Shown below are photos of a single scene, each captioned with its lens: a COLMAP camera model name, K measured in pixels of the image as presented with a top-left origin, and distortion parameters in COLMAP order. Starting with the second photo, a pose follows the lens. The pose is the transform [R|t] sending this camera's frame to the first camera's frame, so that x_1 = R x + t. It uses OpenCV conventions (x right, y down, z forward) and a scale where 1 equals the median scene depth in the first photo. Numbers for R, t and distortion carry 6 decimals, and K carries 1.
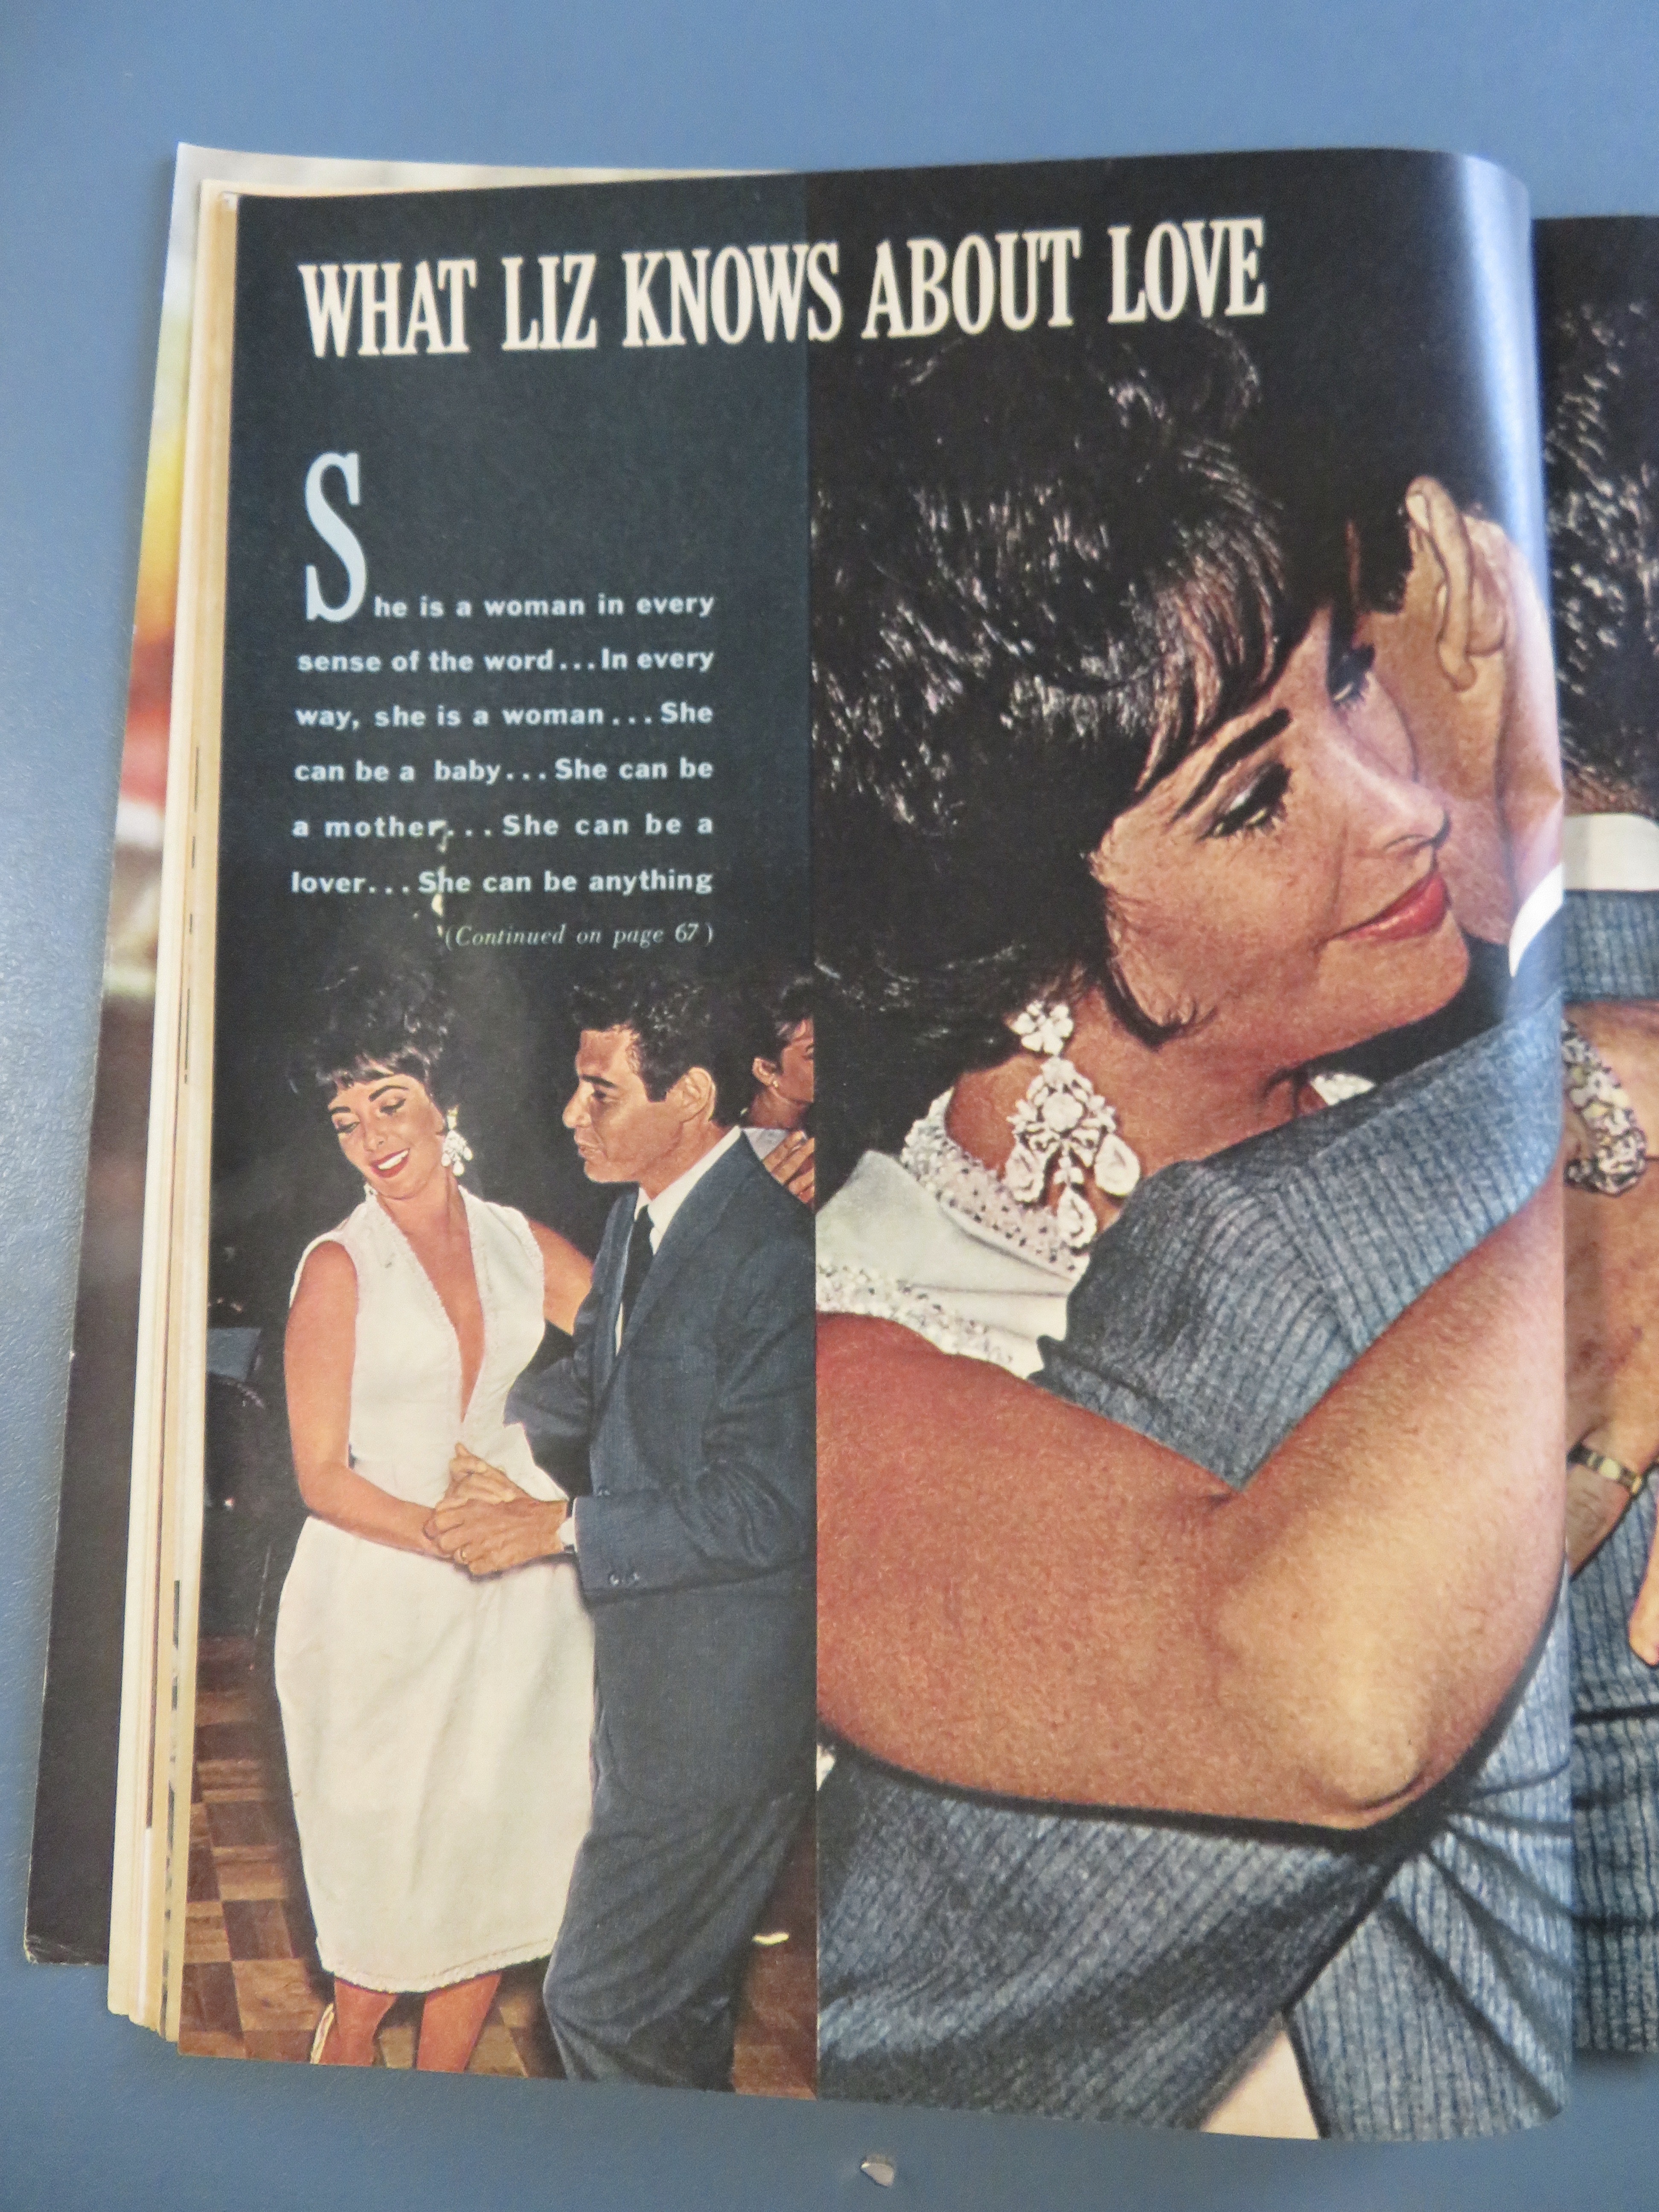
lens RADIAL K [[890.6, 0, 828.6], [0, 890.6, 1111.9], [0, 0, 1]] dist [0.001068, -0.000052]
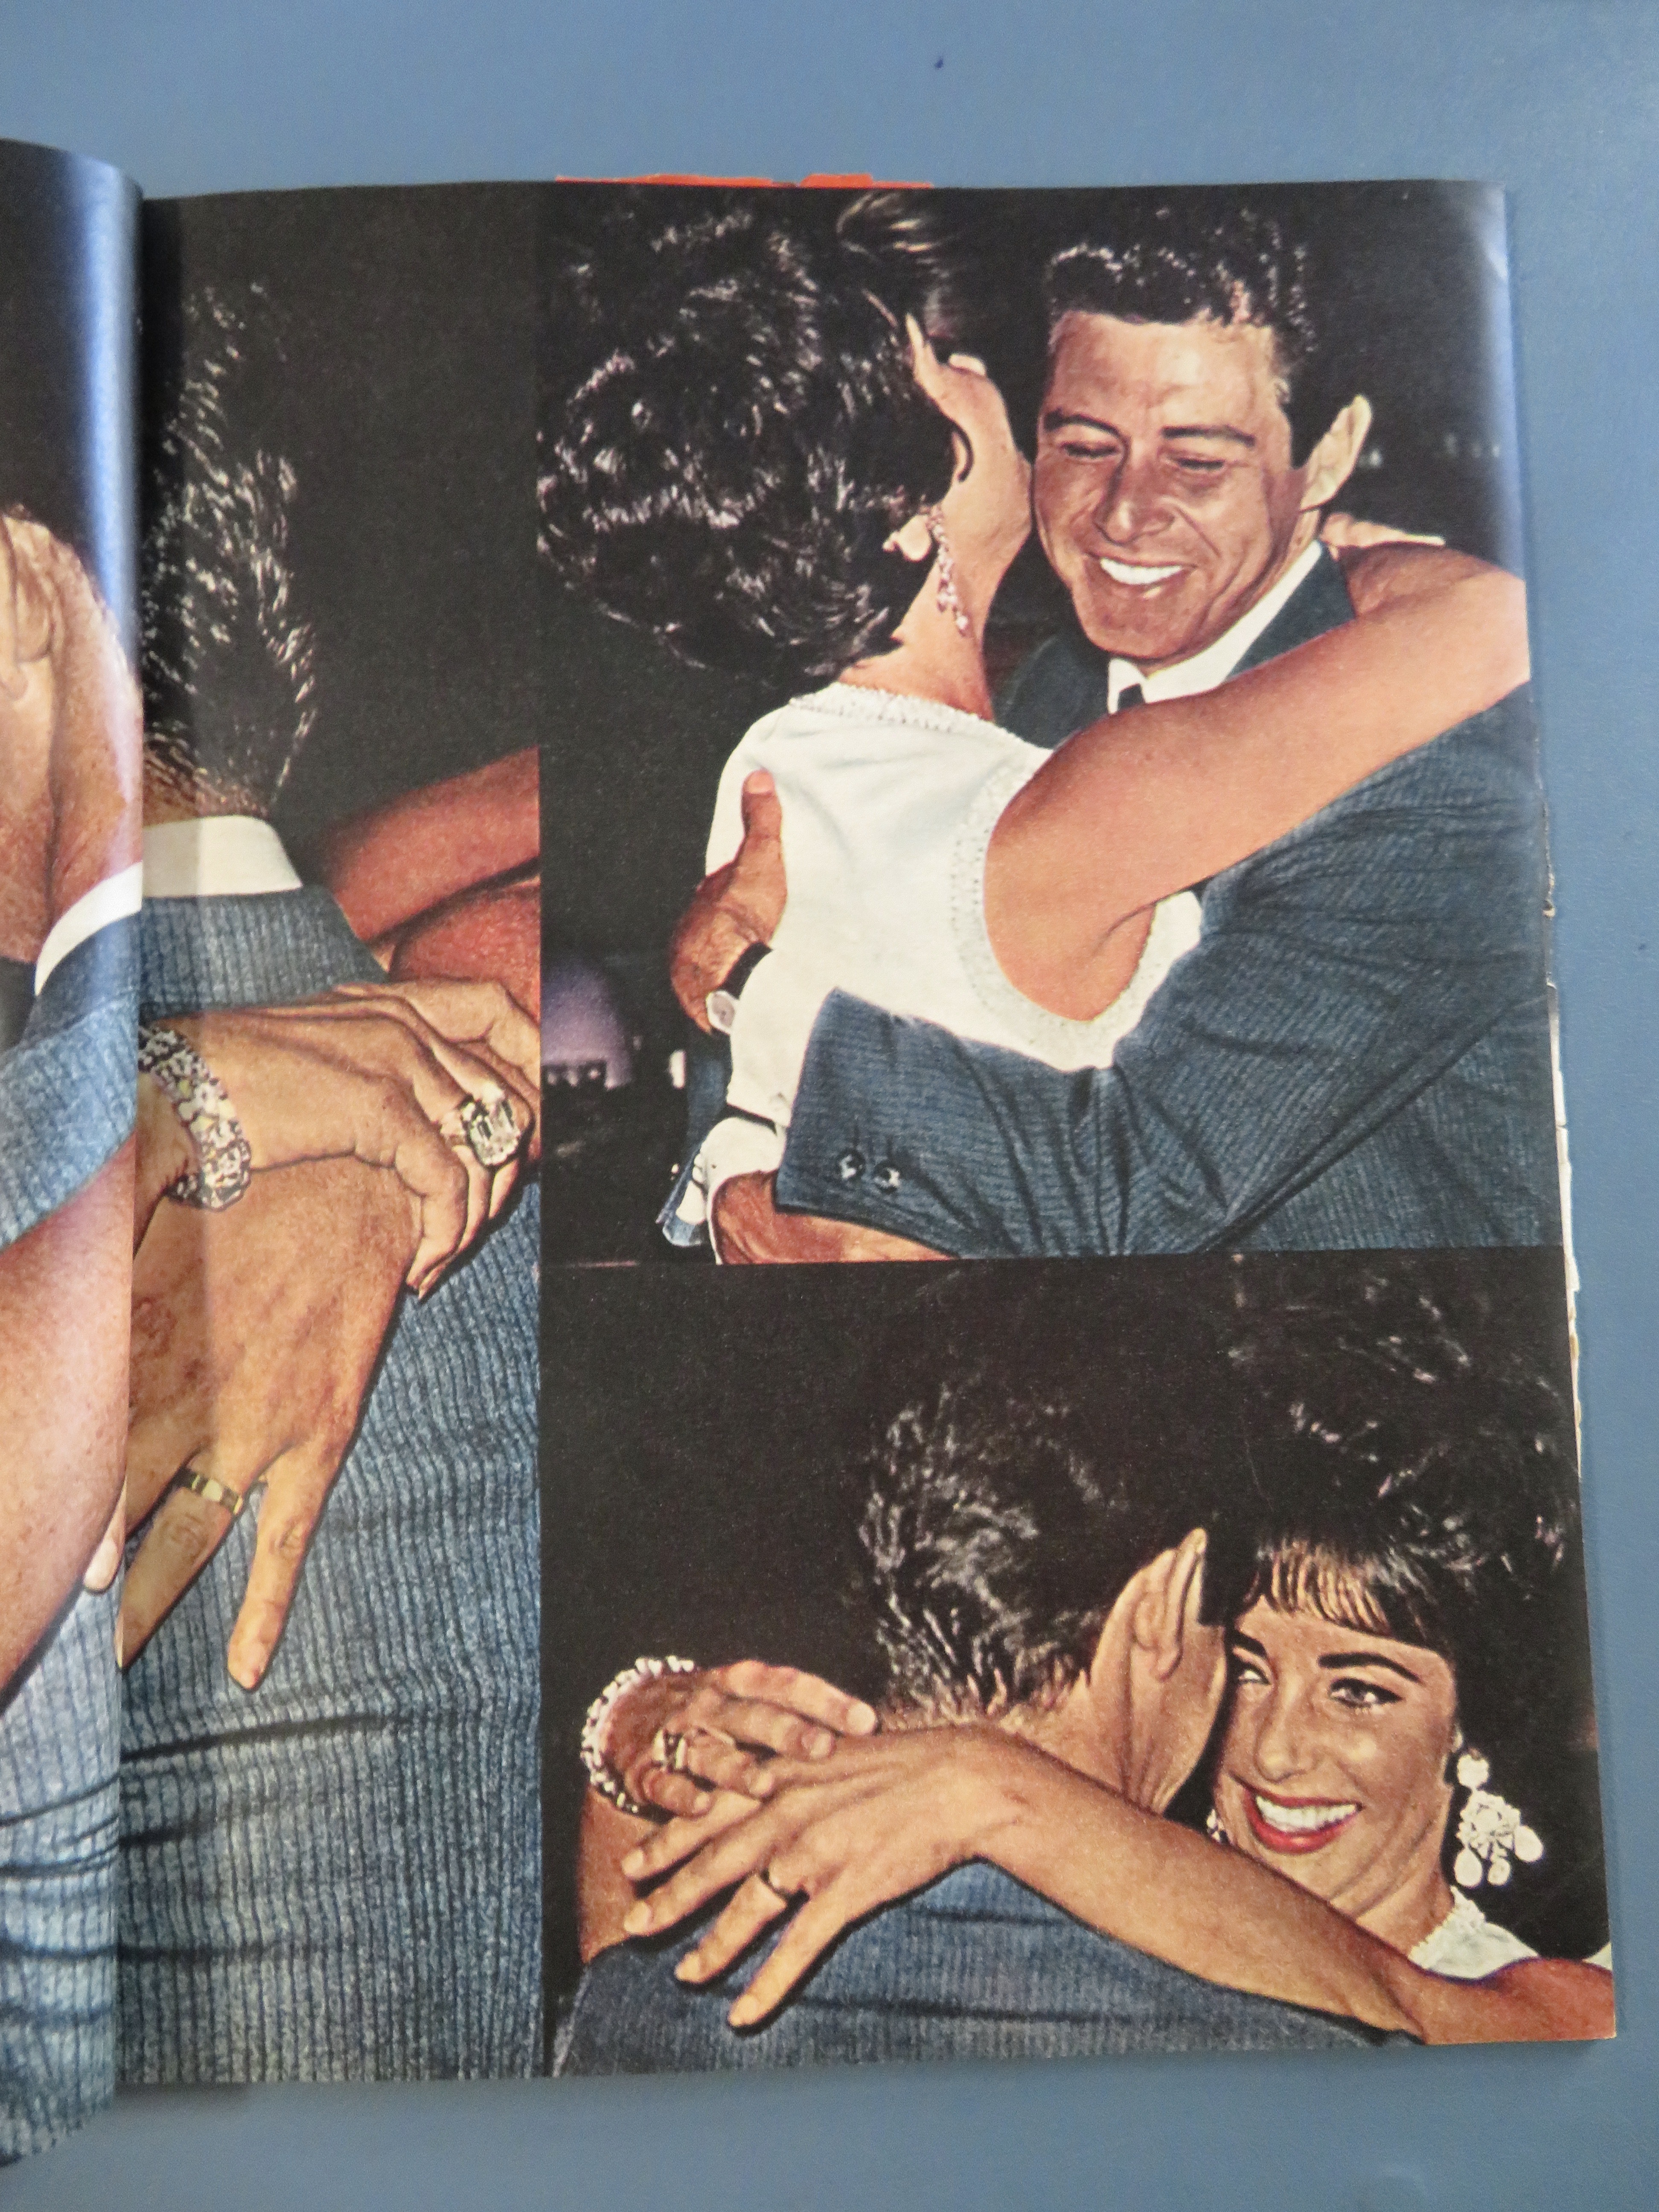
lens RADIAL K [[890.6, 0, 829.5], [0, 890.6, 1099.4], [0, 0, 1]] dist [0.001068, -0.000052]
pose [[0.998244, -0.059039, 0.004920, 1.546936], [0.058986, 0.998206, 0.010270, 0.002315], [-0.005518, -0.009962, 0.999935, 0.024278]]
